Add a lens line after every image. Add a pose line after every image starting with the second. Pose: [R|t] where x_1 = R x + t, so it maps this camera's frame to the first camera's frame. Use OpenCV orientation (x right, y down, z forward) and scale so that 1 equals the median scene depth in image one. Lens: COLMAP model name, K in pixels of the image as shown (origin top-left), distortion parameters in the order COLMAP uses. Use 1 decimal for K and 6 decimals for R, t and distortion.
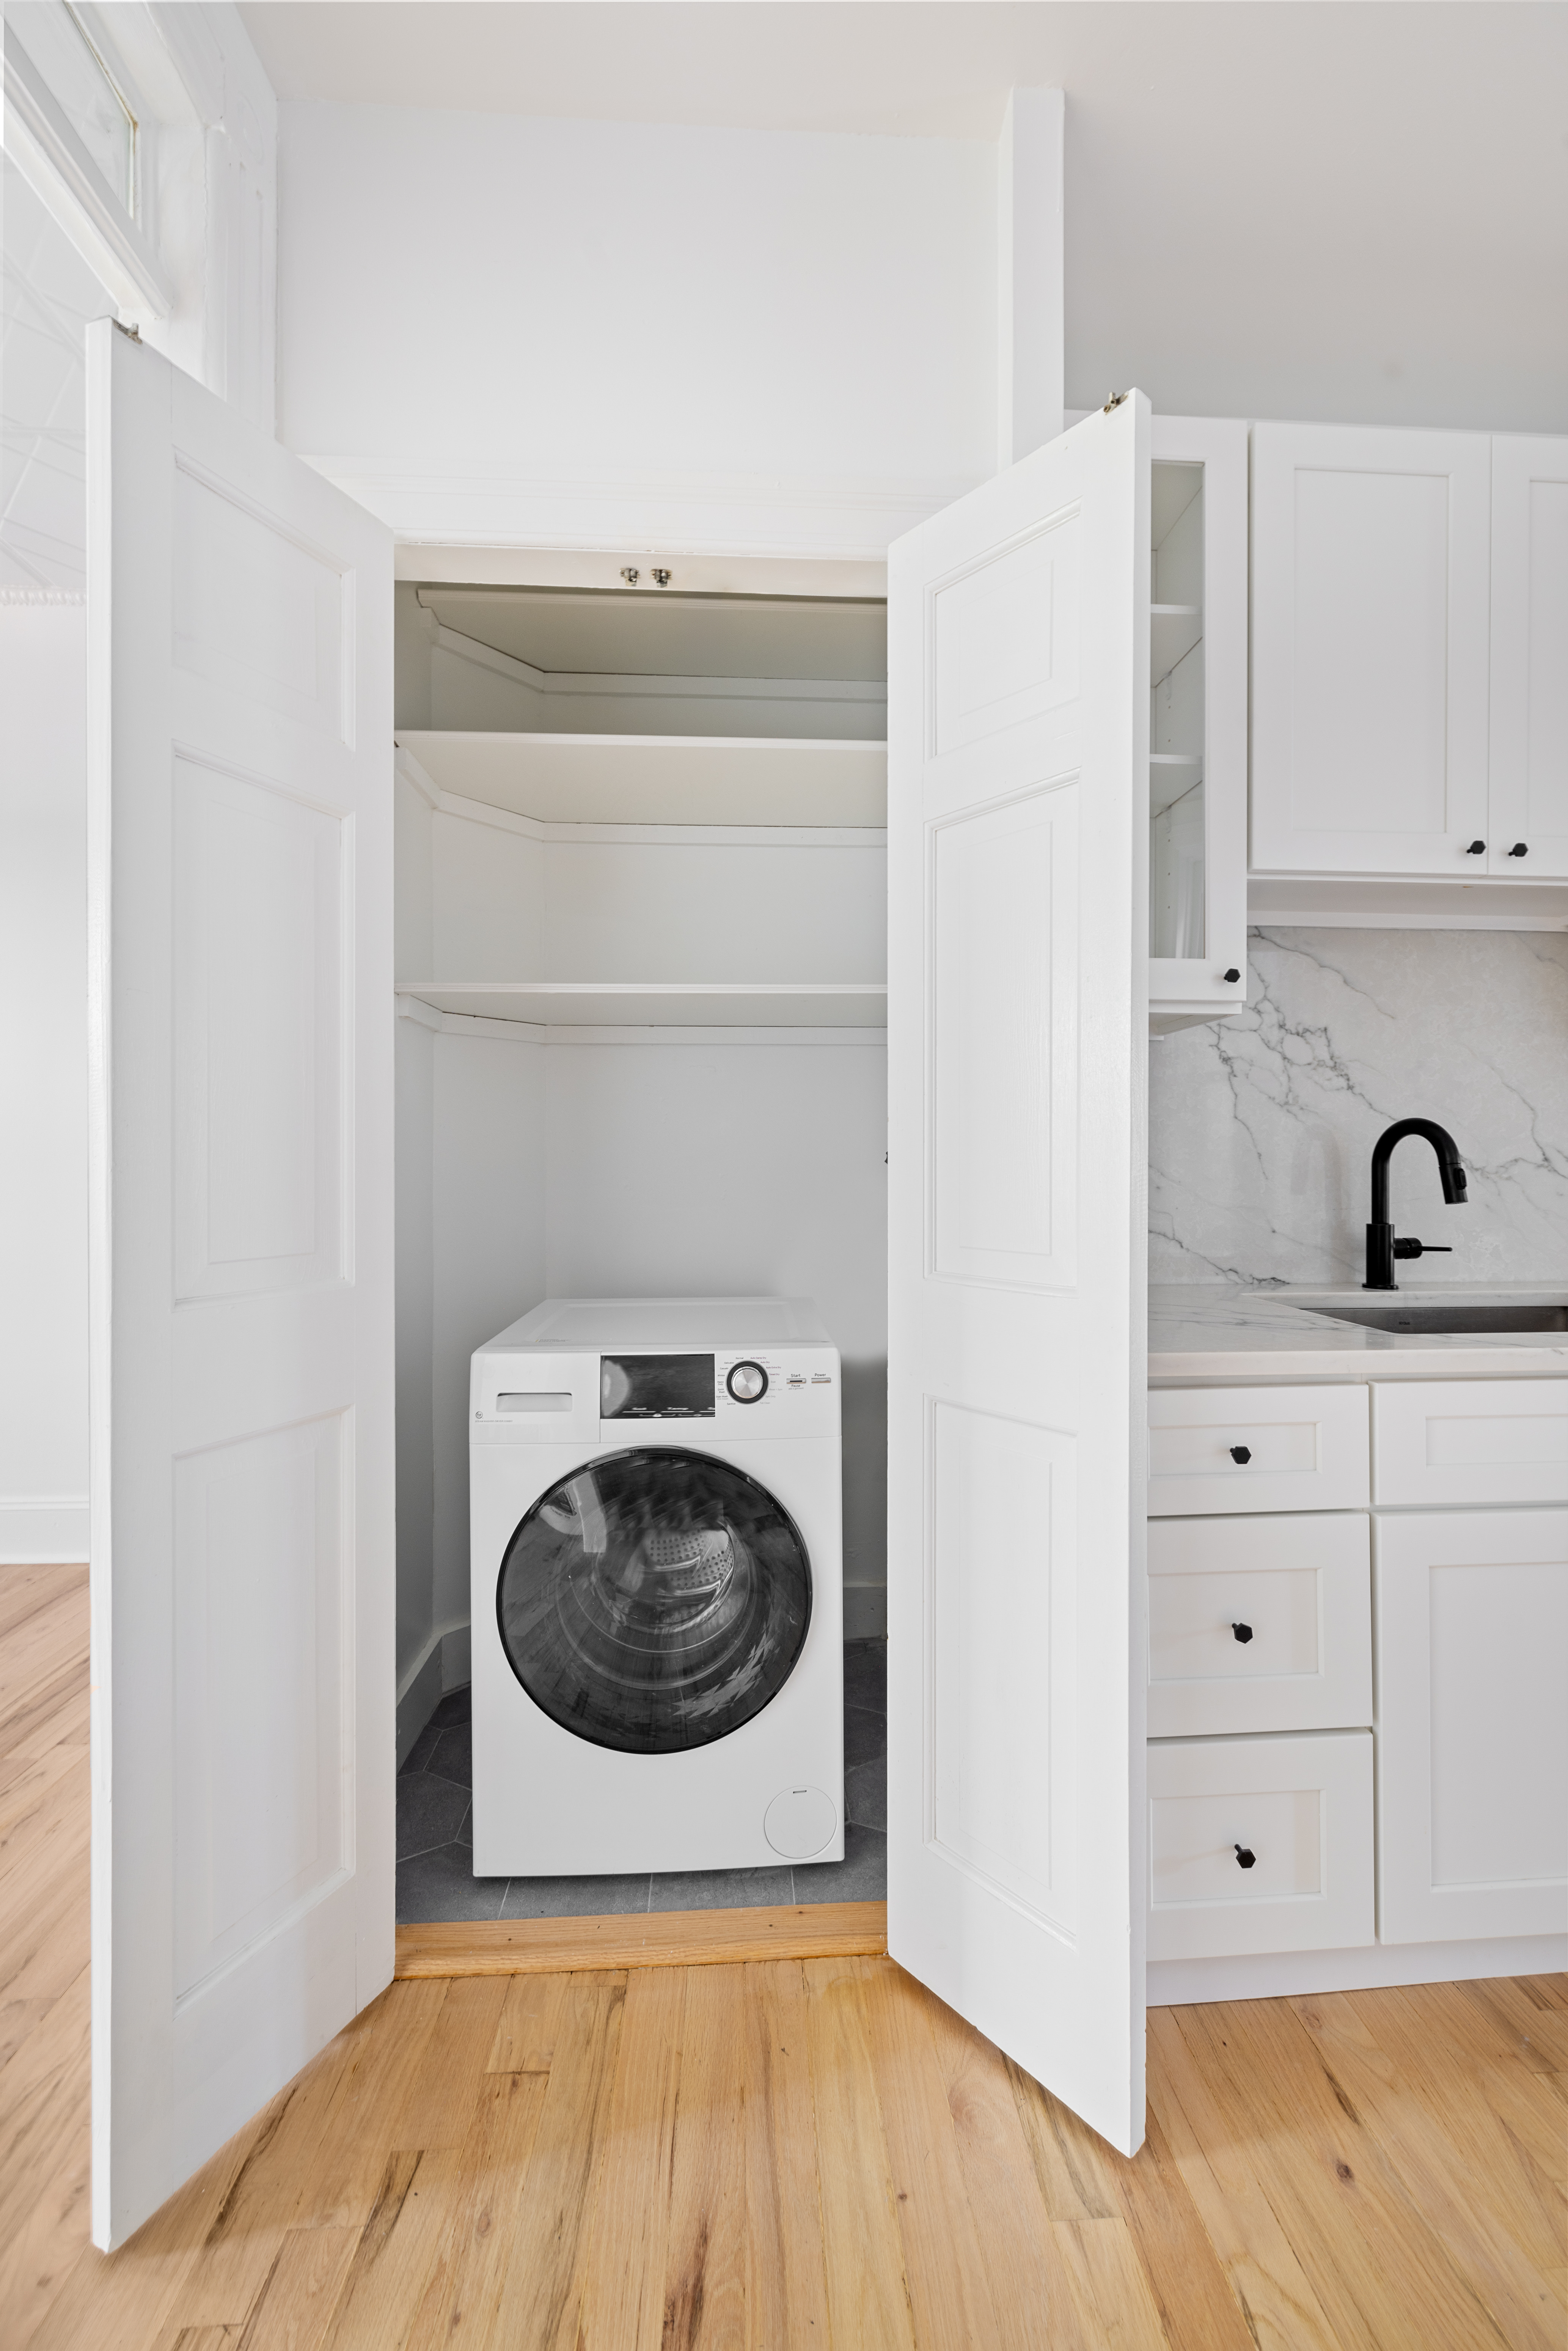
lens RADIAL K [[983.8, 0, 782.5], [0, 983.8, 1162.2], [0, 0, 1]] dist [-0.004608, -0.000019]
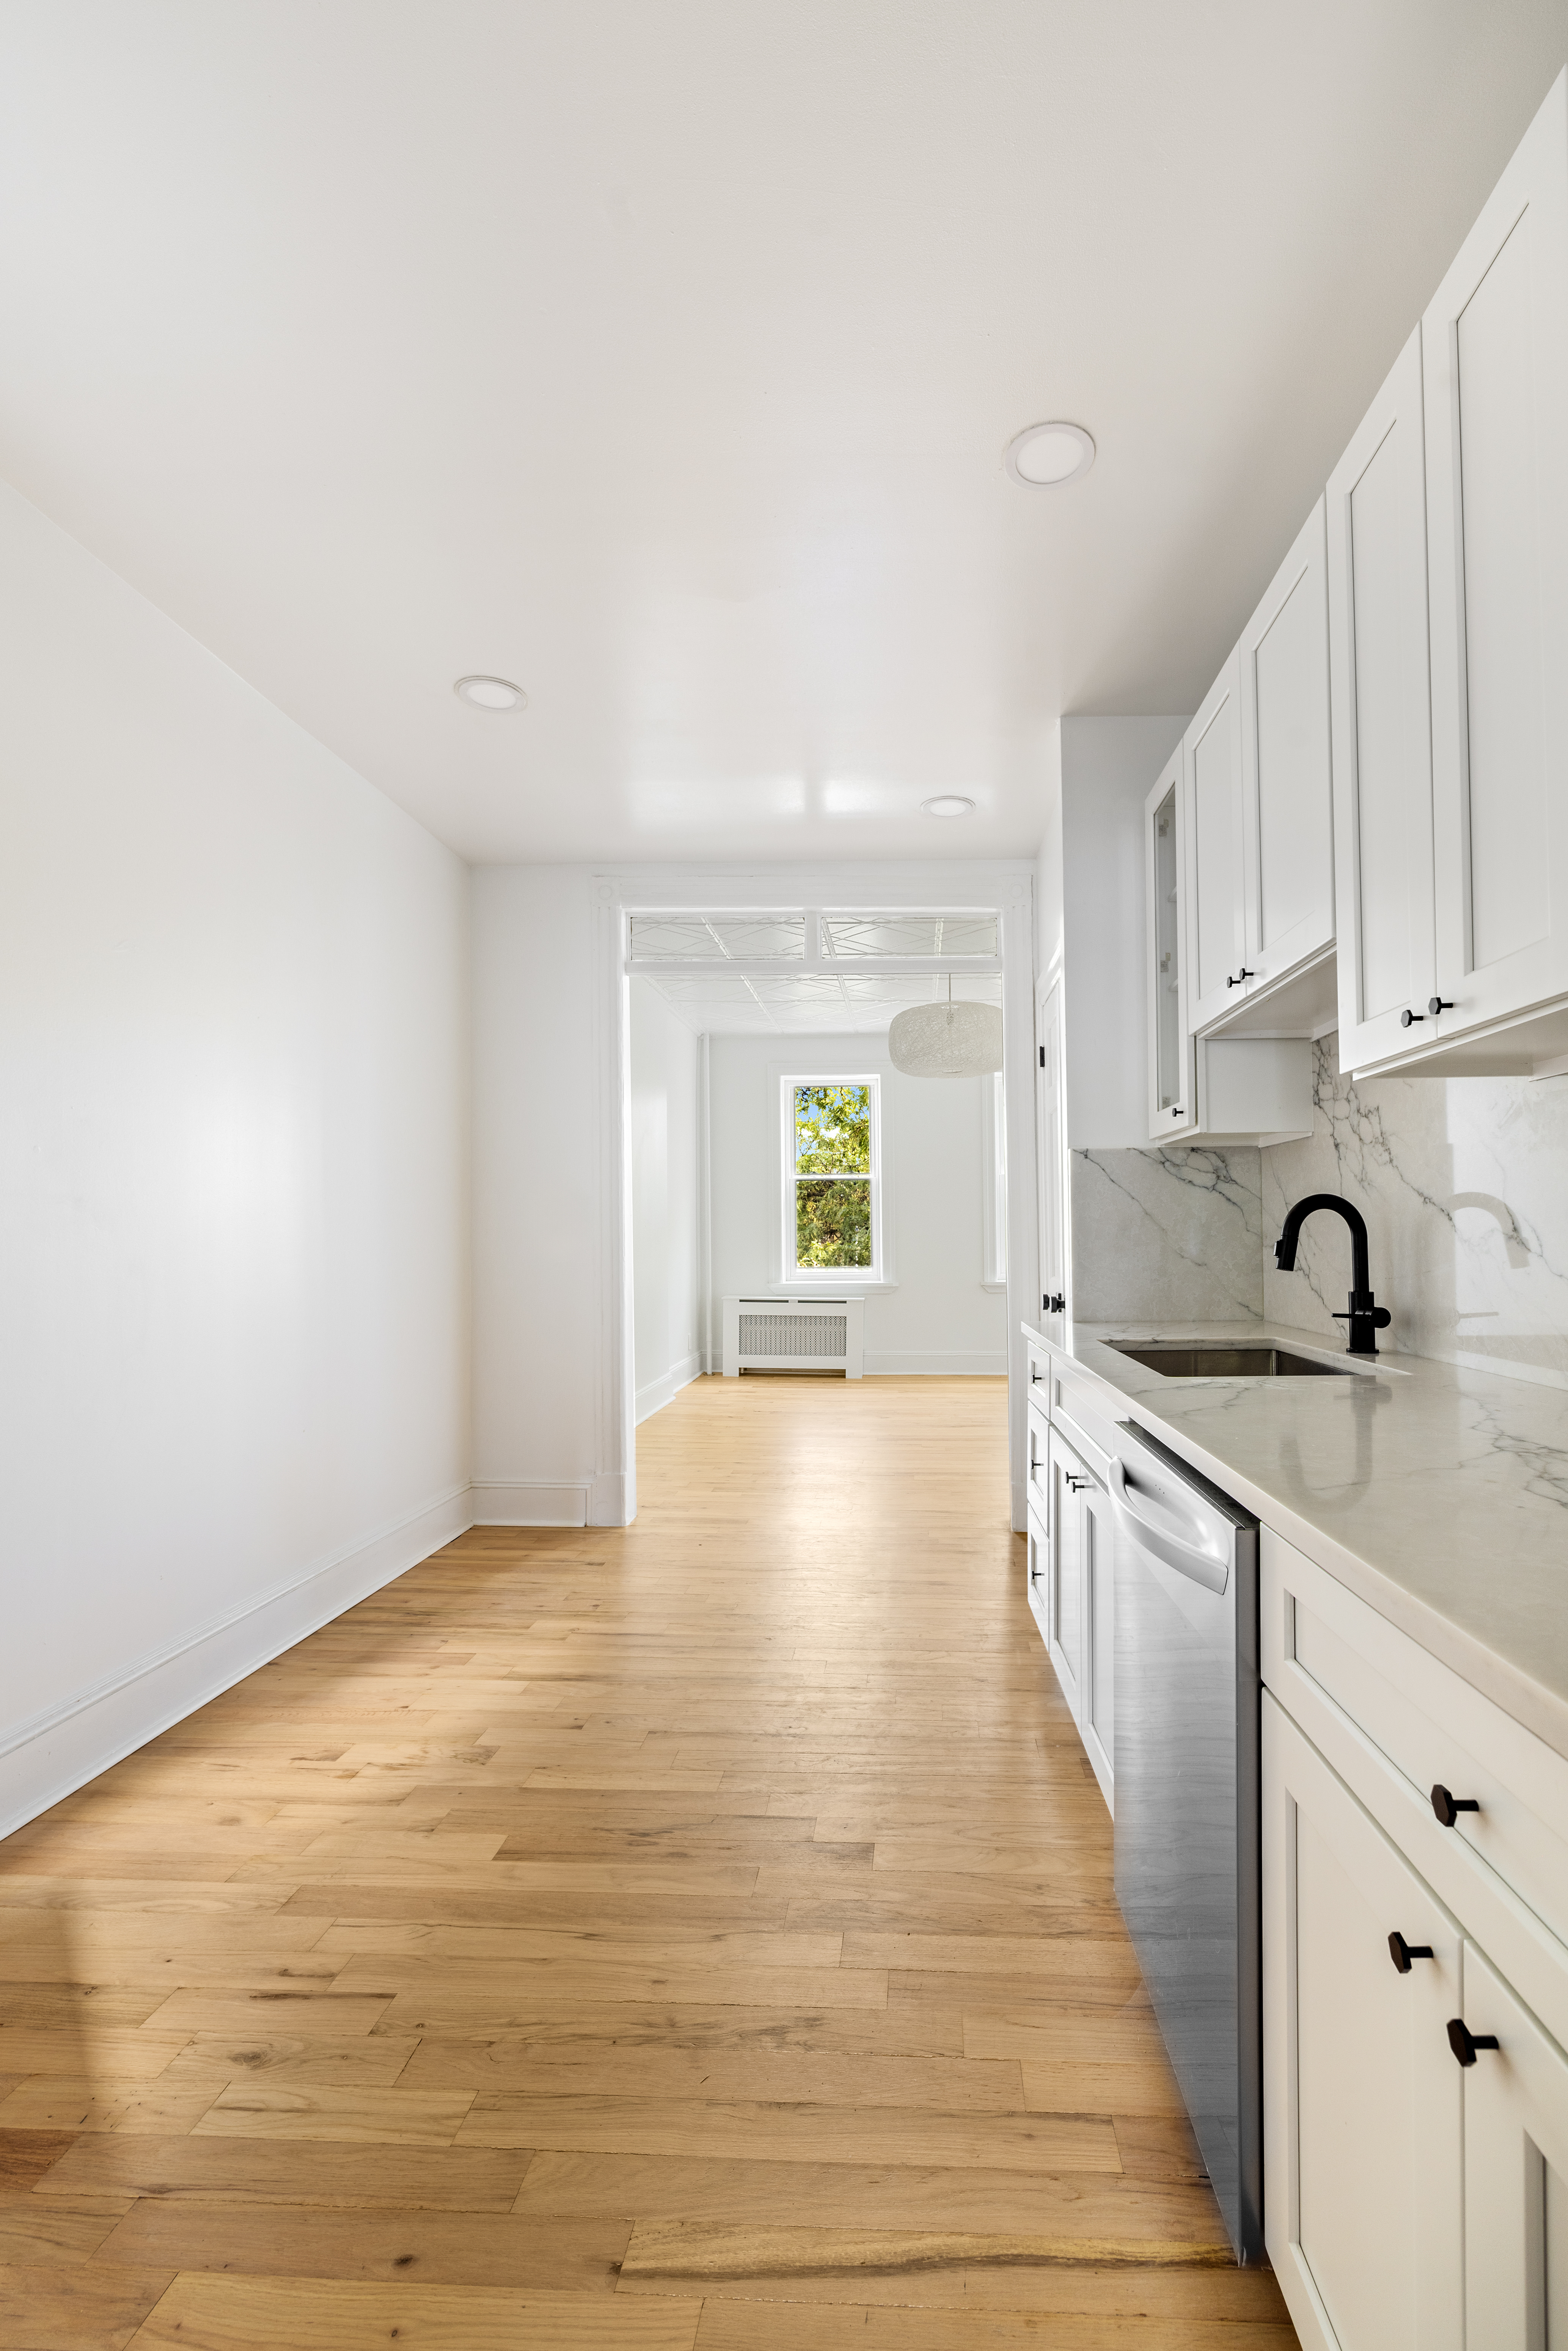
lens RADIAL K [[1005.0, 0, 869.8], [0, 1005.0, 1180.0], [0, 0, 1]] dist [-0.000383, -0.000120]
pose [[-0.089936, -0.049888, -0.994697, 1.740249], [0.011115, 0.998632, -0.051090, -0.007794], [0.995886, -0.015651, -0.089258, 0.564015]]
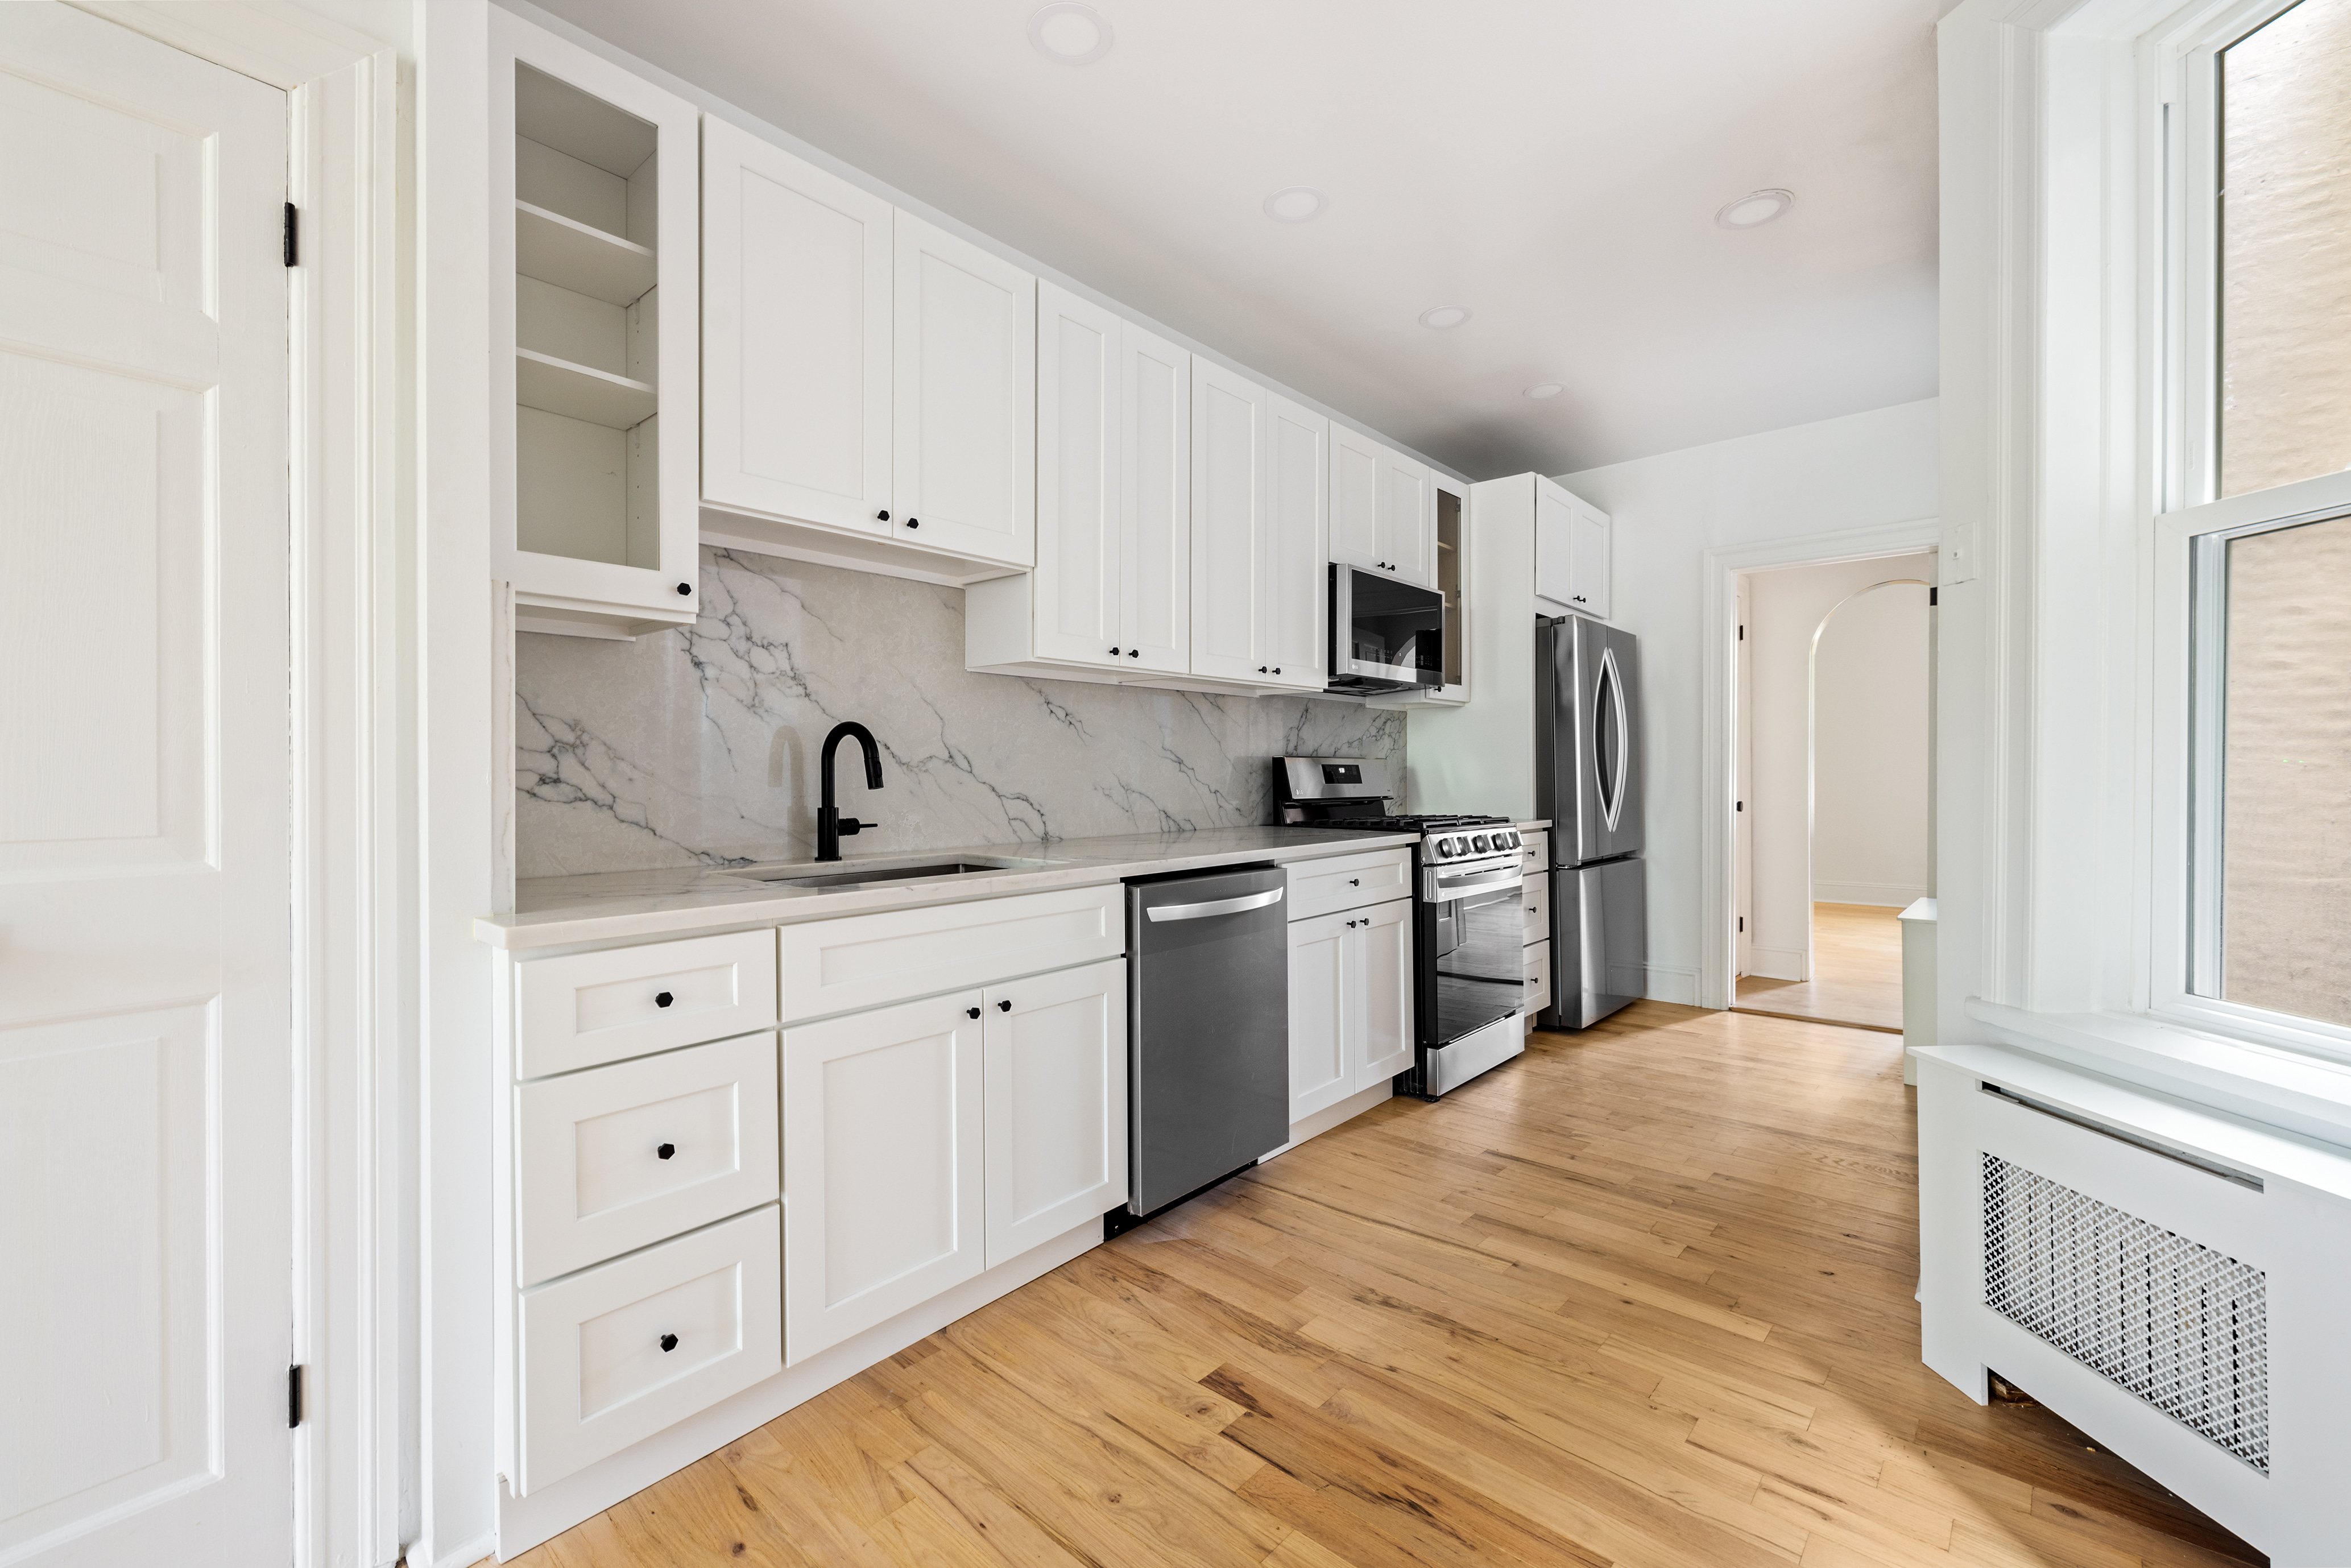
lens RADIAL K [[983.8, 0, 1183.8], [0, 983.8, 769.7], [0, 0, 1]] dist [-0.004608, -0.000019]
pose [[0.699388, 0.000339, 0.714742, 0.042621], [0.001088, 0.999998, -0.001538, 0.018056], [-0.714741, 0.001853, 0.699386, -0.174441]]
